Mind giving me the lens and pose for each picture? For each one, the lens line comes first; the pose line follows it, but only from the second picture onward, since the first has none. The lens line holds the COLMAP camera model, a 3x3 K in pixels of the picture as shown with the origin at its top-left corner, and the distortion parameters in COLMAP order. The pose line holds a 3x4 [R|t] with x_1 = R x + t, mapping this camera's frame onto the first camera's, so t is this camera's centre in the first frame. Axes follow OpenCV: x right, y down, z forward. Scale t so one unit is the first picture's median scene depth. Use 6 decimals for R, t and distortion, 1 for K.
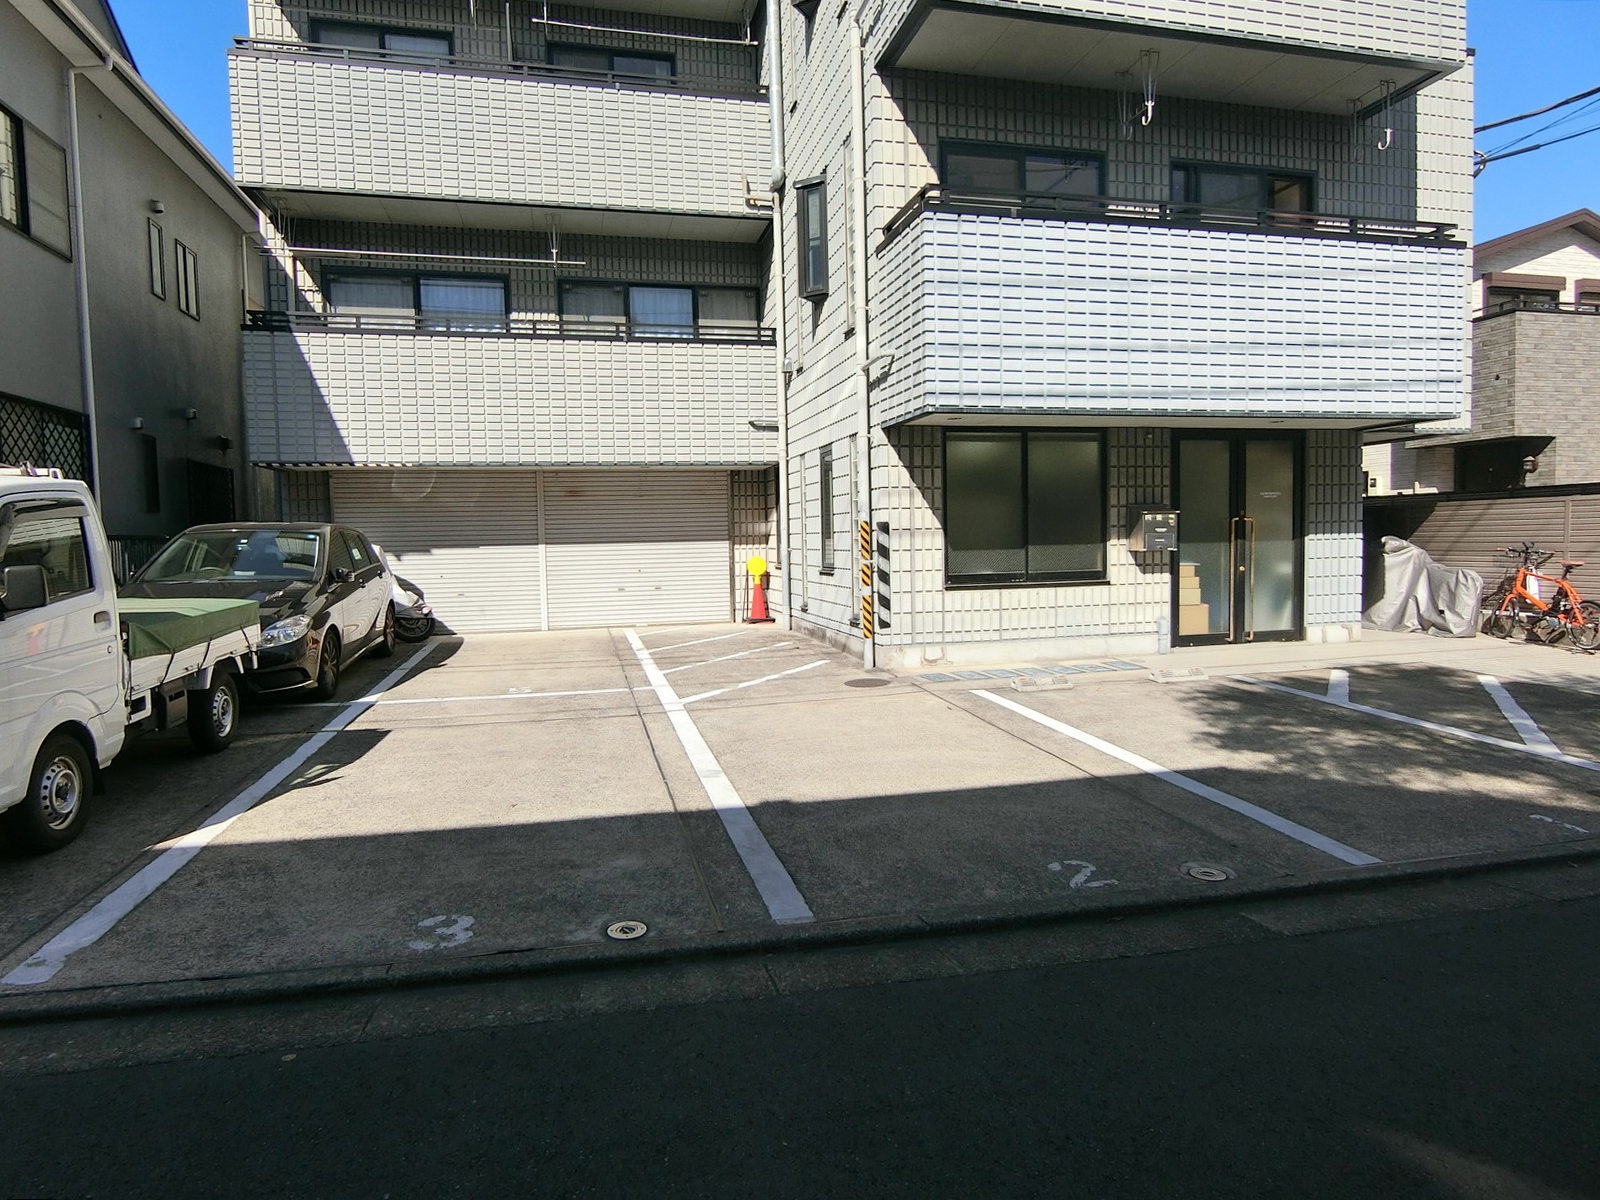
lens RADIAL K [[911.5, 0, 798.7], [0, 911.5, 594.0], [0, 0, 1]] dist [-0.002503, -0.009770]
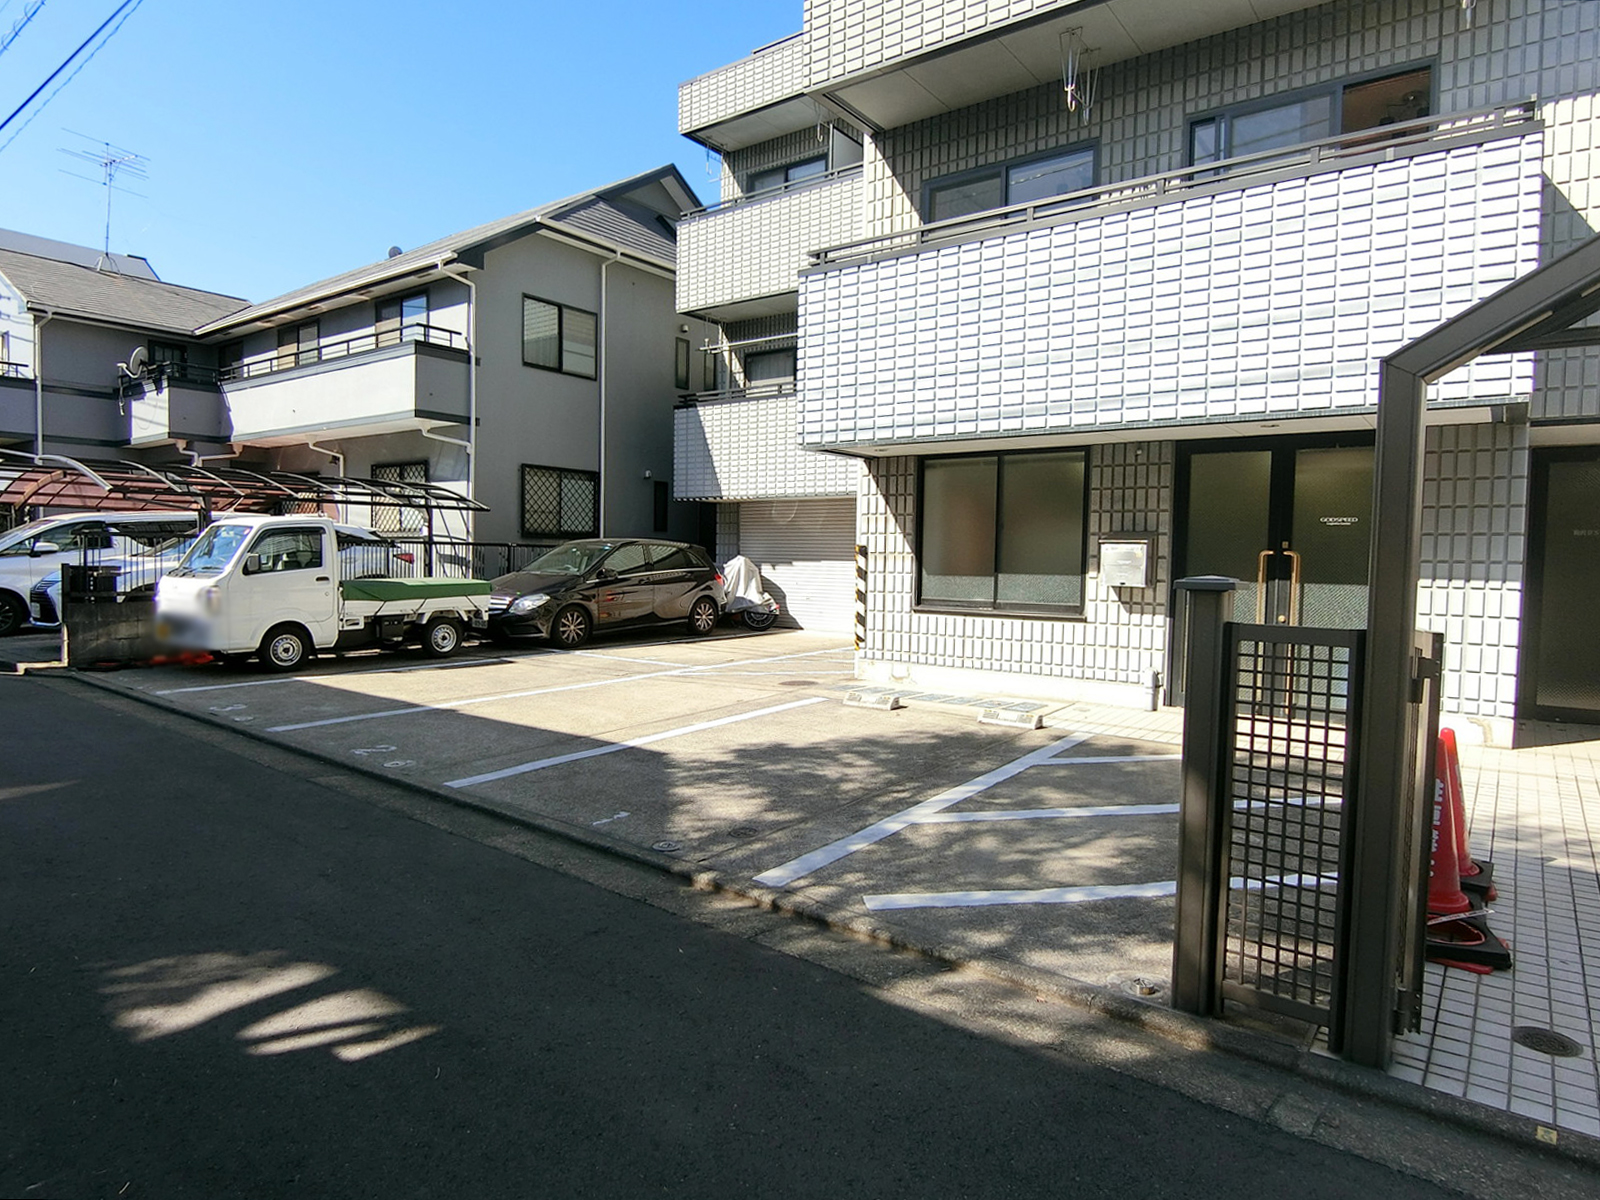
lens RADIAL K [[961.1, 0, 801.2], [0, 961.1, 604.0], [0, 0, 1]] dist [-0.008870, -0.004131]
pose [[0.639228, 0.068339, -0.765974, 0.865353], [-0.080391, 0.996525, 0.021819, -0.026146], [0.764803, 0.047631, 0.642501, 0.188351]]
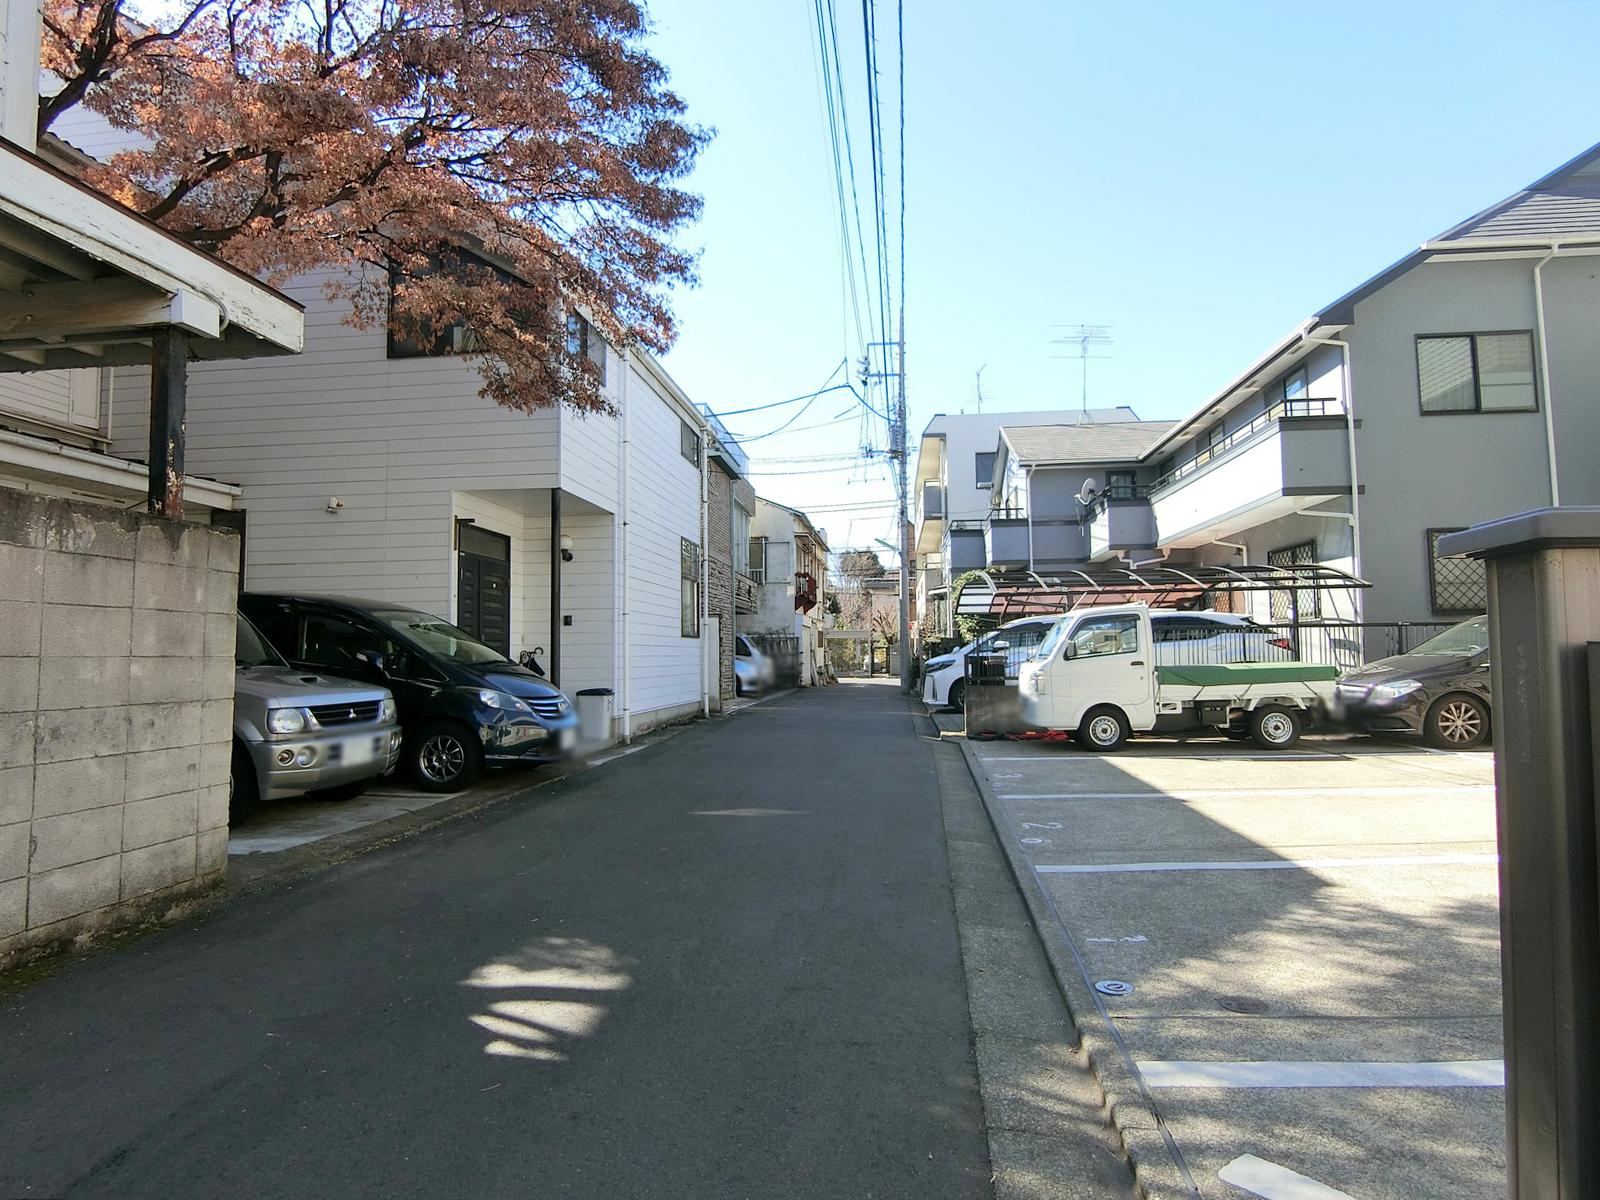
lens RADIAL K [[911.5, 0, 798.7], [0, 911.5, 594.0], [0, 0, 1]] dist [-0.002503, -0.009770]
pose [[-0.338861, -0.038079, -0.940065, 0.831667], [-0.040620, 0.998841, -0.025818, -0.025053], [0.939959, 0.029437, -0.340015, 0.462690]]
